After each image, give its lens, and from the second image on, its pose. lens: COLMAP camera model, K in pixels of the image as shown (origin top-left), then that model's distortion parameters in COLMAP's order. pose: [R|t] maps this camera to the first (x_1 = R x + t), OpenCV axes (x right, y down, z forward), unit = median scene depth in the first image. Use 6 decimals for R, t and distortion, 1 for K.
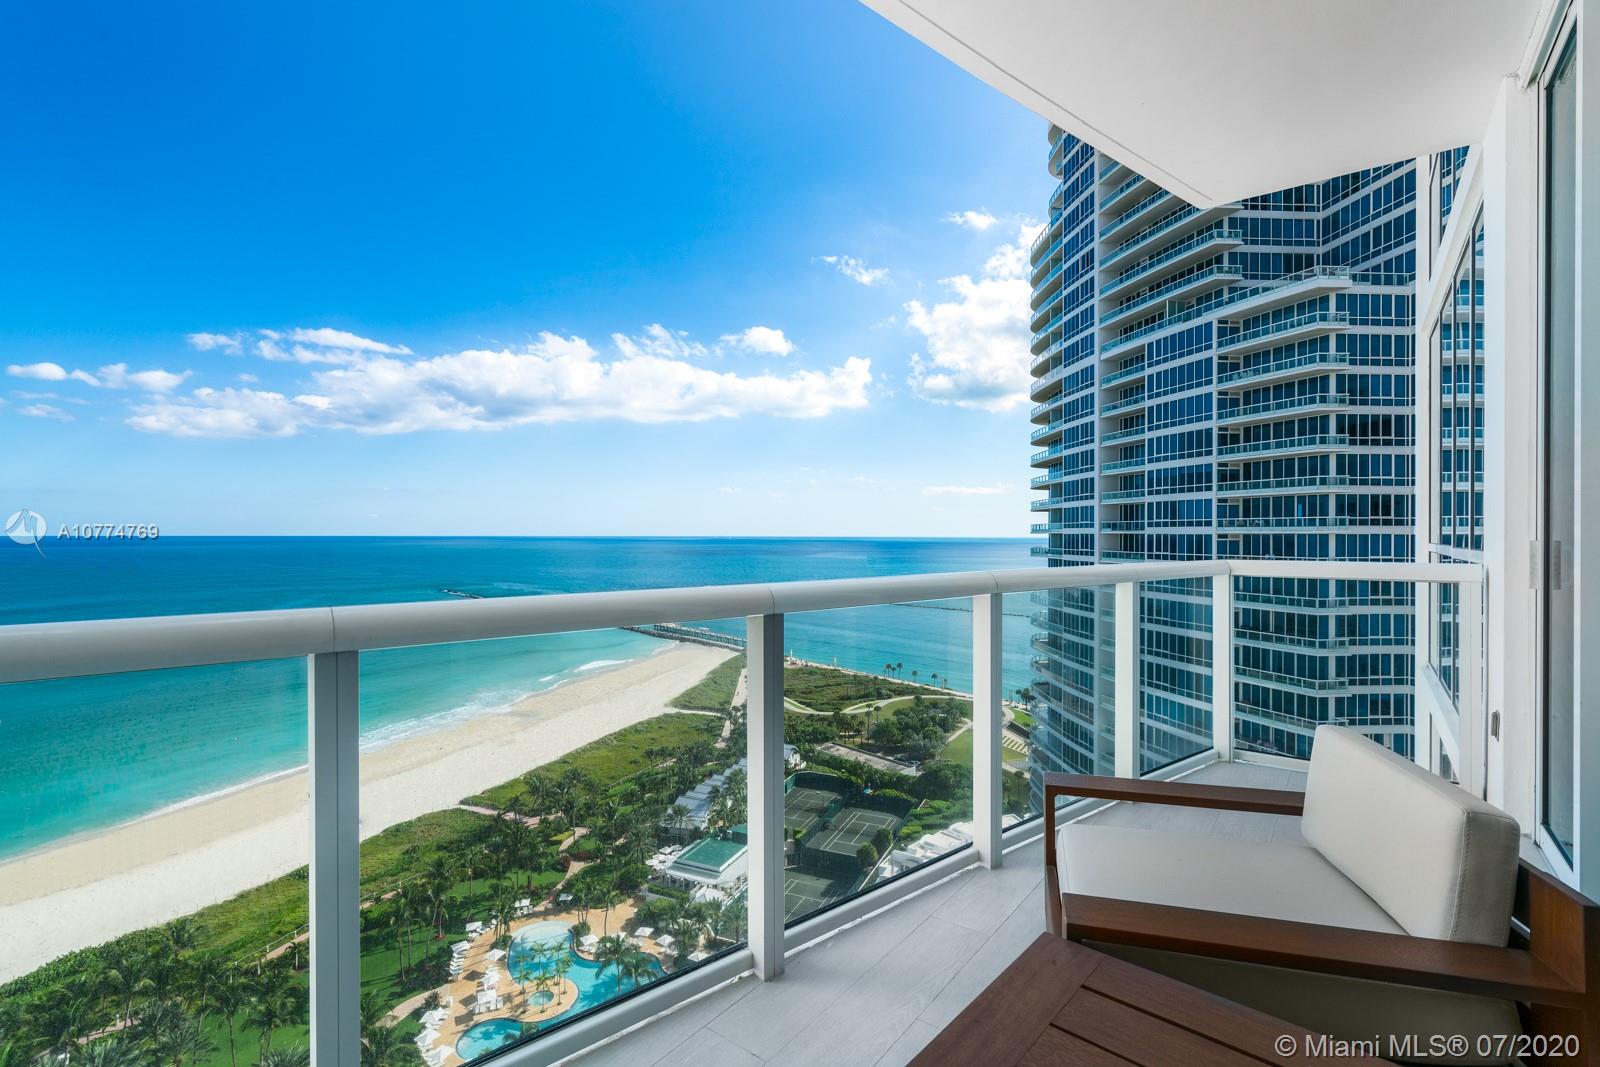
lens RADIAL K [[720.5, 0, 800.0], [0, 720.5, 533.5], [0, 0, 1]] dist [0.002139, 0.000301]
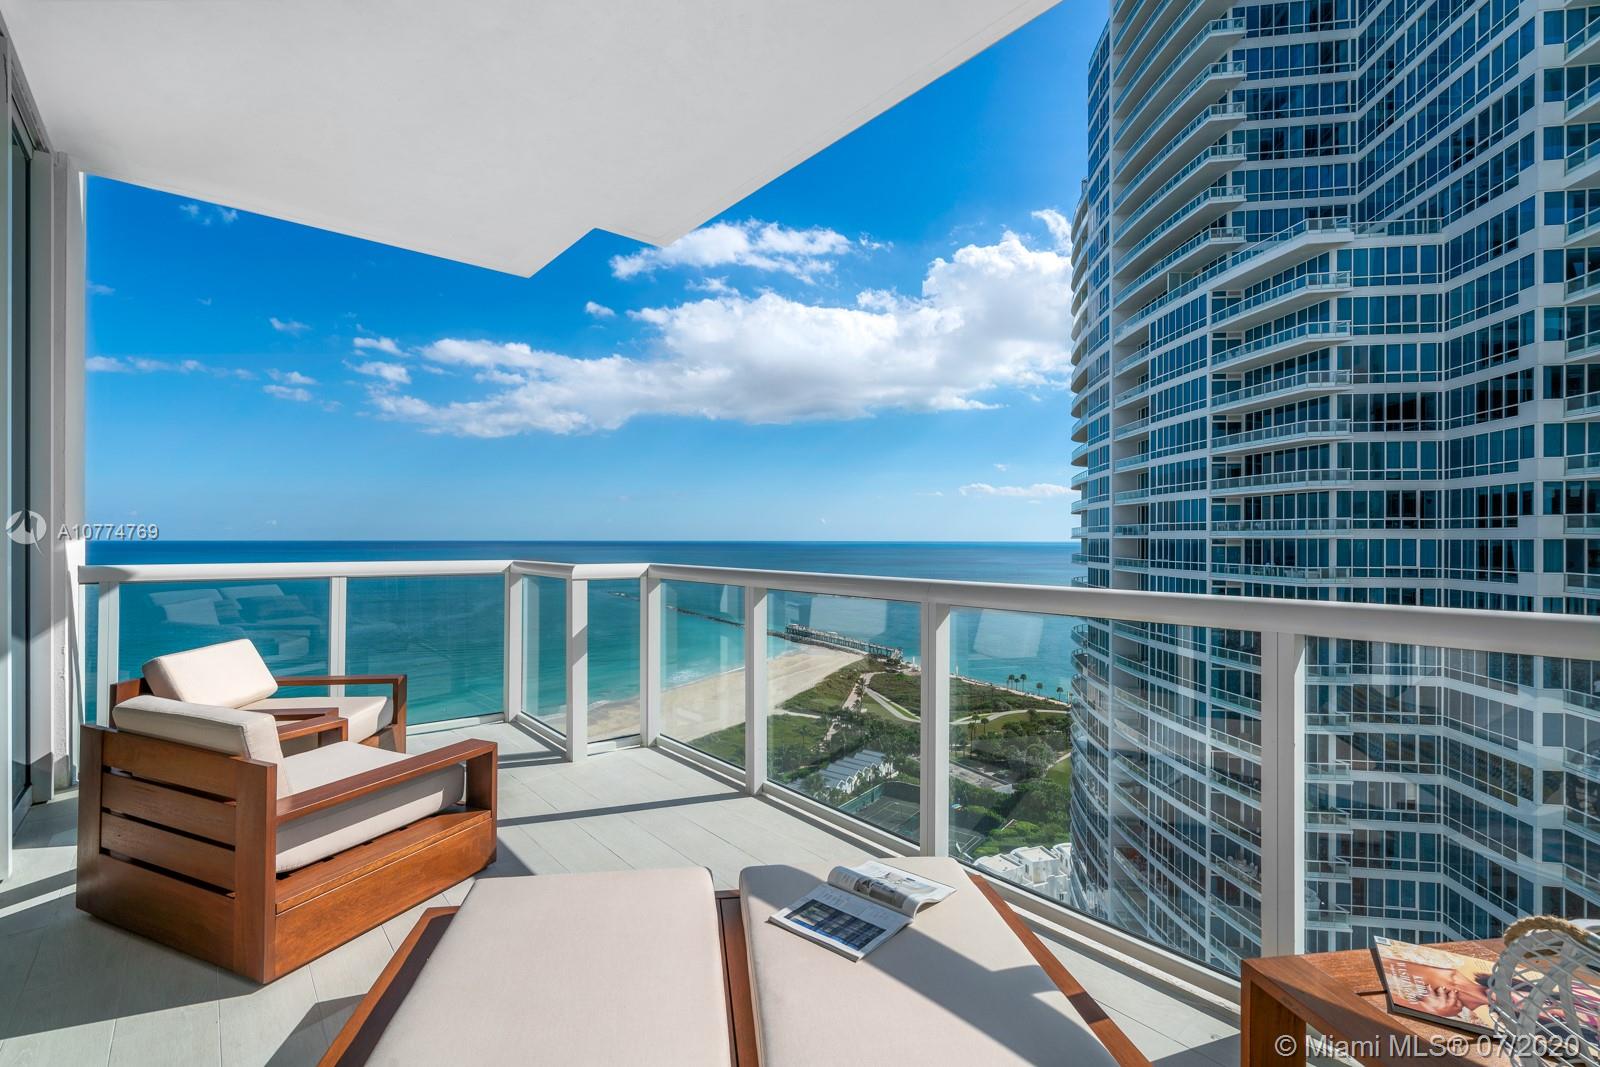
lens RADIAL K [[719.9, 0, 801.3], [0, 719.9, 538.7], [0, 0, 1]] dist [0.000282, 0.000267]
pose [[0.977292, 0.000374, -0.211897, 0.278940], [-0.000253, 1.000000, 0.000599, 0.000113], [0.211897, -0.000532, 0.977292, 0.050753]]
